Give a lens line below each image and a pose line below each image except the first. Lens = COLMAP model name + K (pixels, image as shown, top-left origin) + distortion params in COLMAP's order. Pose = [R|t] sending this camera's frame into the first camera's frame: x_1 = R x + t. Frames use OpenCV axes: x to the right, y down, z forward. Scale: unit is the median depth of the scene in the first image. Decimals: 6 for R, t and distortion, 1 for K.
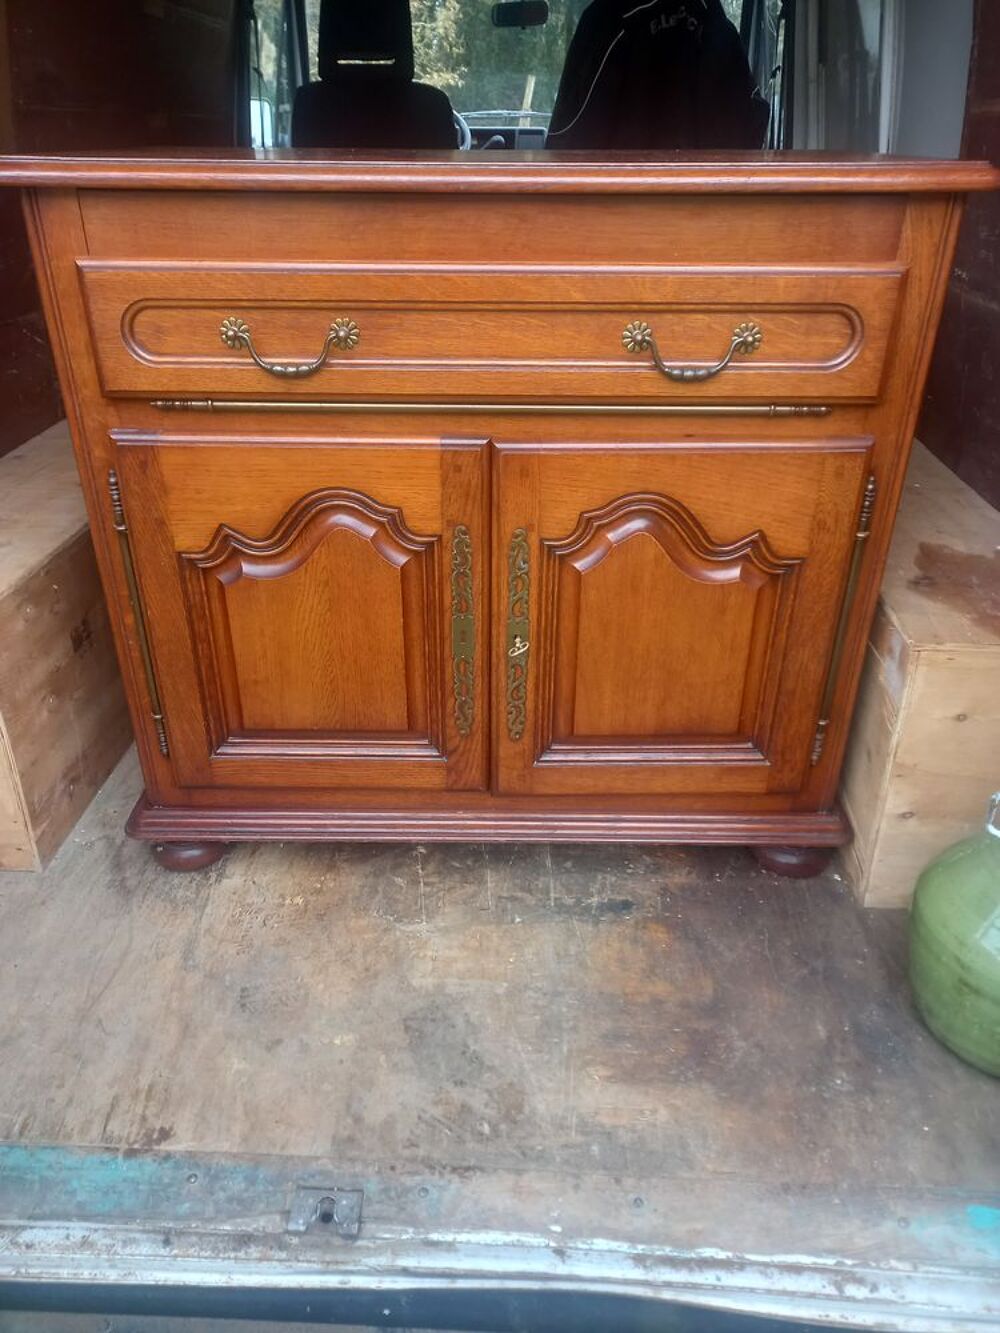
lens RADIAL K [[967.0, 0, 497.2], [0, 967.0, 668.4], [0, 0, 1]] dist [0.000624, -0.000040]
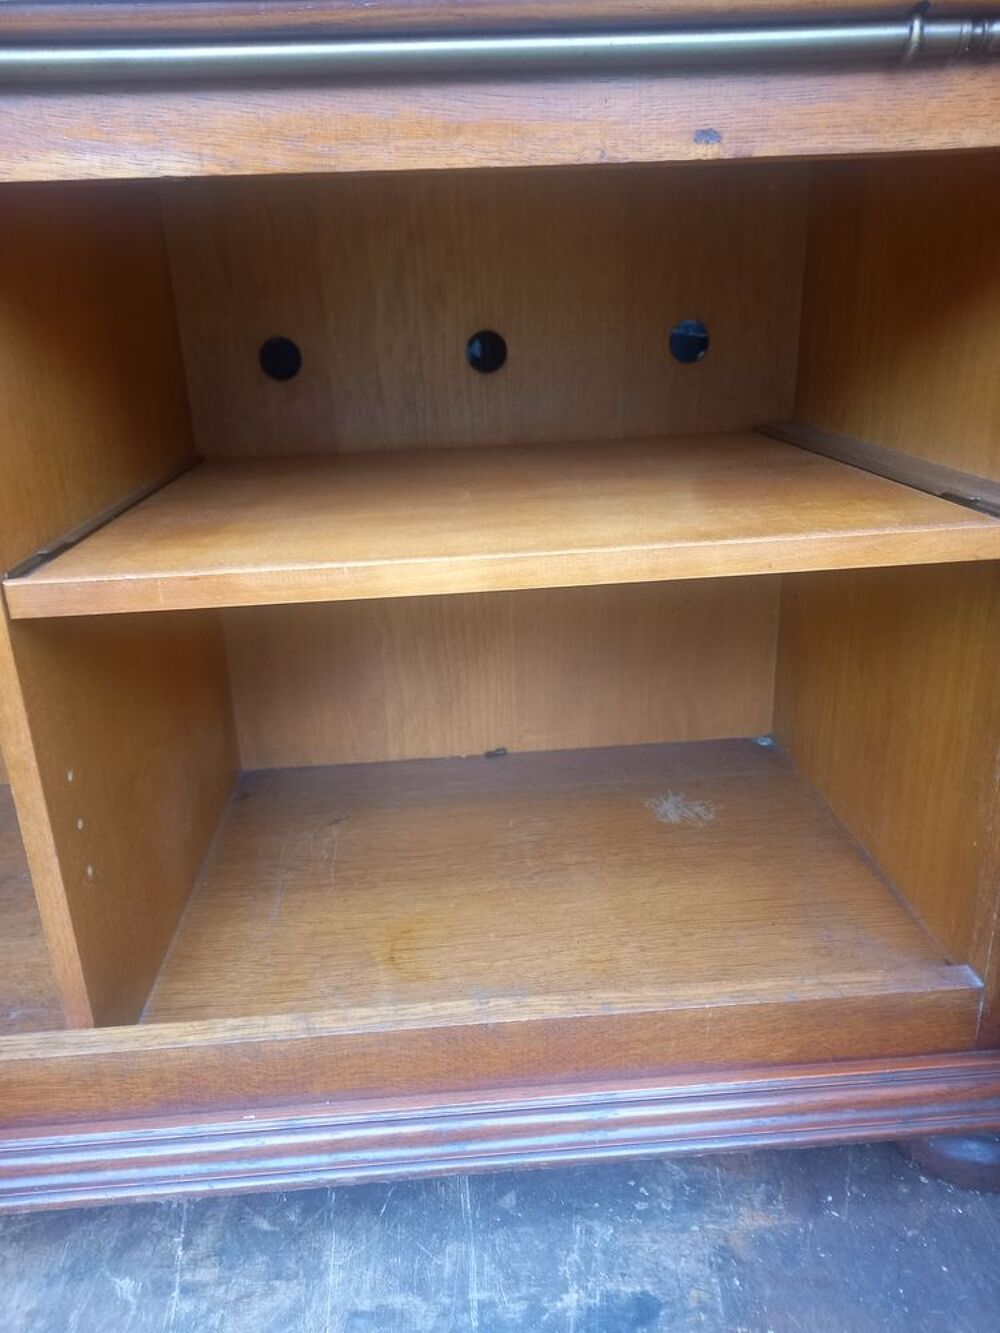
lens RADIAL K [[967.0, 0, 499.6], [0, 967.0, 664.7], [0, 0, 1]] dist [0.000624, -0.000040]
pose [[0.996543, -0.064243, 0.052669, 0.063168], [0.071678, 0.985431, -0.154232, 0.021627], [-0.041993, 0.157474, 0.986630, 0.518233]]
